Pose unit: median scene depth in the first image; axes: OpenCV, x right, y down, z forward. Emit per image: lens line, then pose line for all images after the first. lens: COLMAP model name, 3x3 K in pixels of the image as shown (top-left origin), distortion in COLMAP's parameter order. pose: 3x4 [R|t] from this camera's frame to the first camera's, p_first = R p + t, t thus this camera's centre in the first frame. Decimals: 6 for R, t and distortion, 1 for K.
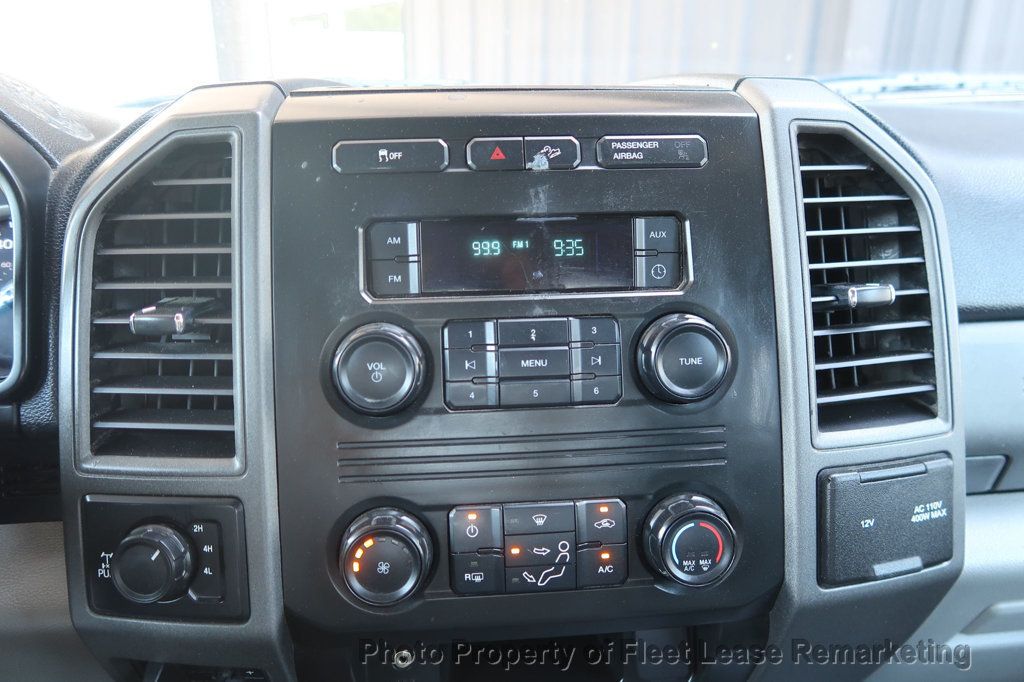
lens RADIAL K [[708.5, 0, 511.0], [0, 708.5, 337.5], [0, 0, 1]] dist [-0.021726, 0.005857]
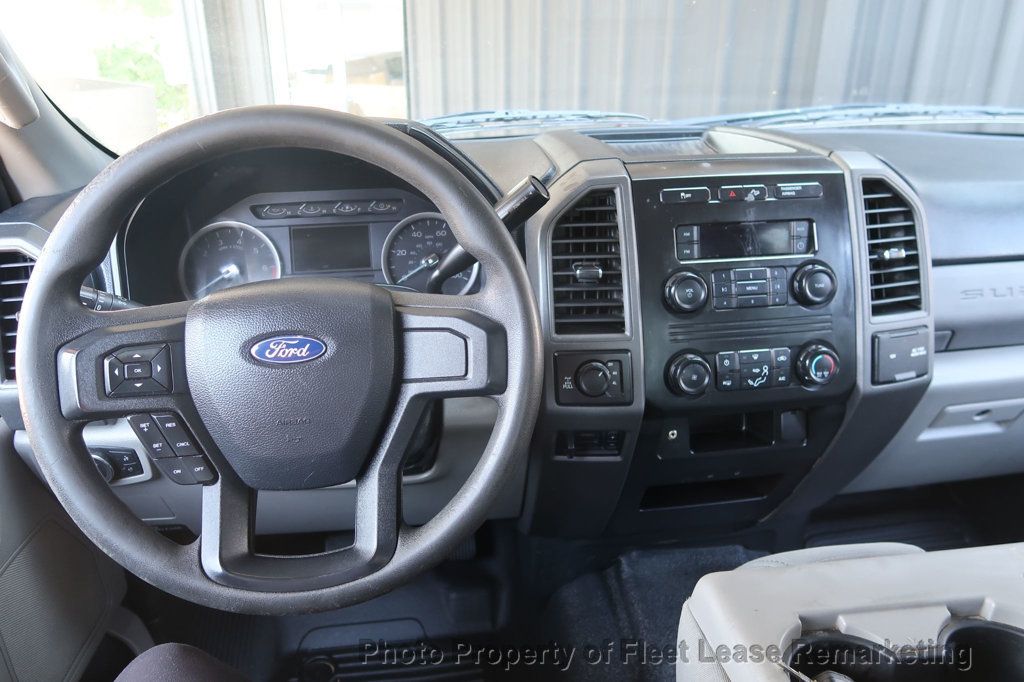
lens RADIAL K [[708.5, 0, 513.8], [0, 708.5, 336.9], [0, 0, 1]] dist [-0.021726, 0.005857]
pose [[0.997999, -0.027620, 0.056882, -0.834267], [0.024154, 0.997861, 0.060744, 0.035215], [-0.058438, -0.059248, 0.996531, -1.178015]]
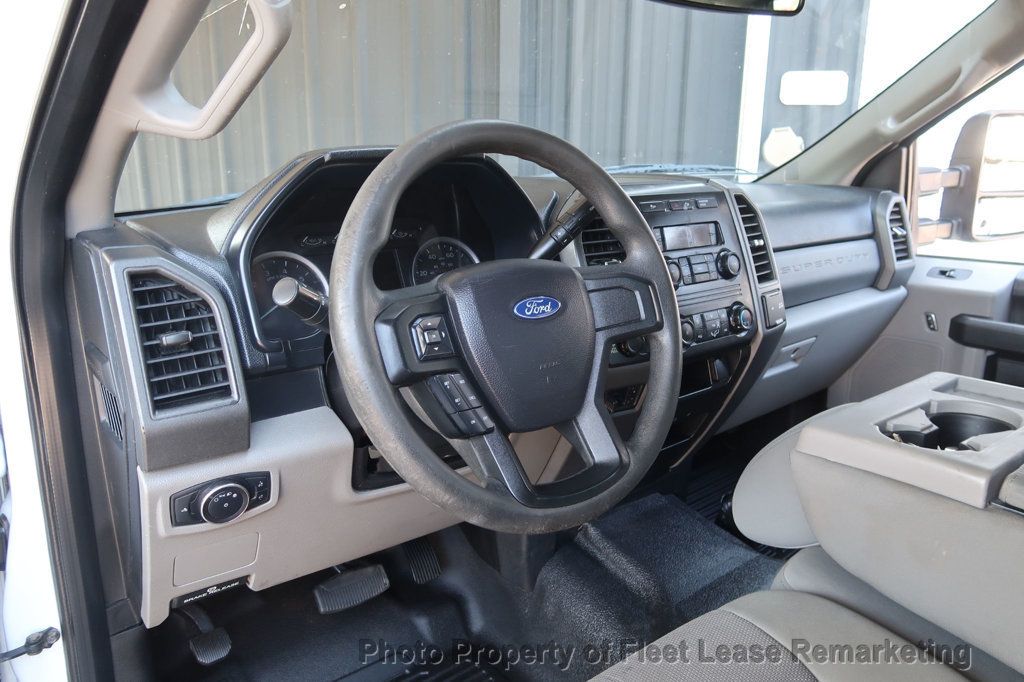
lens RADIAL K [[708.5, 0, 515.6], [0, 708.5, 336.6], [0, 0, 1]] dist [-0.021726, 0.005857]
pose [[0.828860, -0.131498, 0.543782, -2.376494], [0.171588, 0.984891, -0.023375, 0.262174], [-0.532493, 0.112681, 0.838901, -1.172677]]
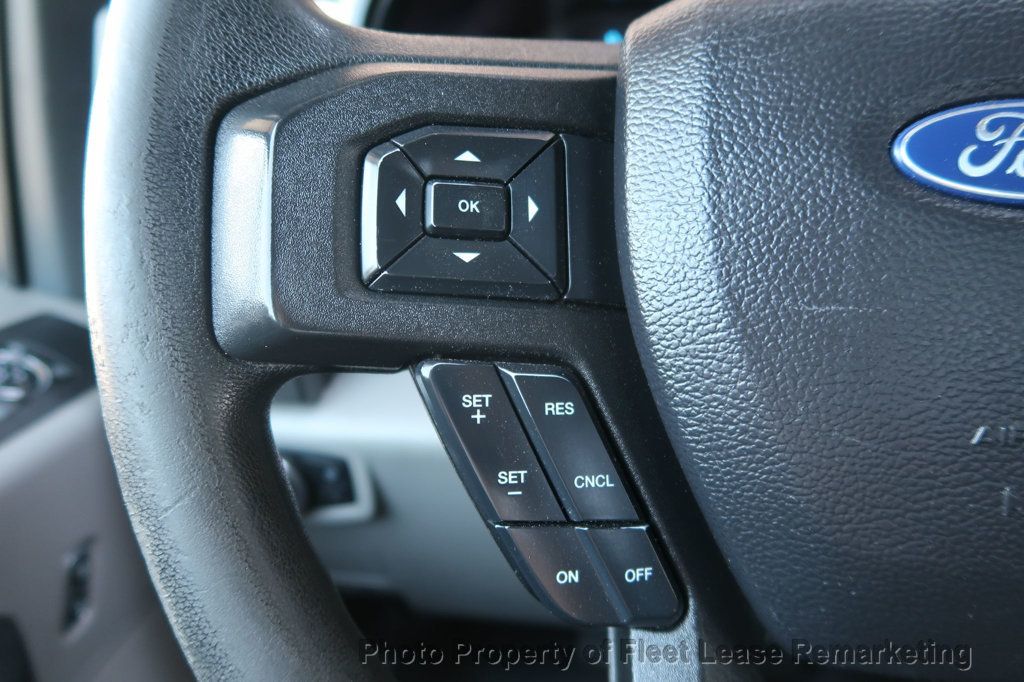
lens RADIAL K [[708.5, 0, 510.8], [0, 708.5, 345.8], [0, 0, 1]] dist [-0.021726, 0.005857]
pose [[0.987454, 0.044345, -0.151555, -1.483243], [-0.038963, 0.998507, 0.038296, 0.254323], [0.153027, -0.031910, 0.987707, -0.013403]]
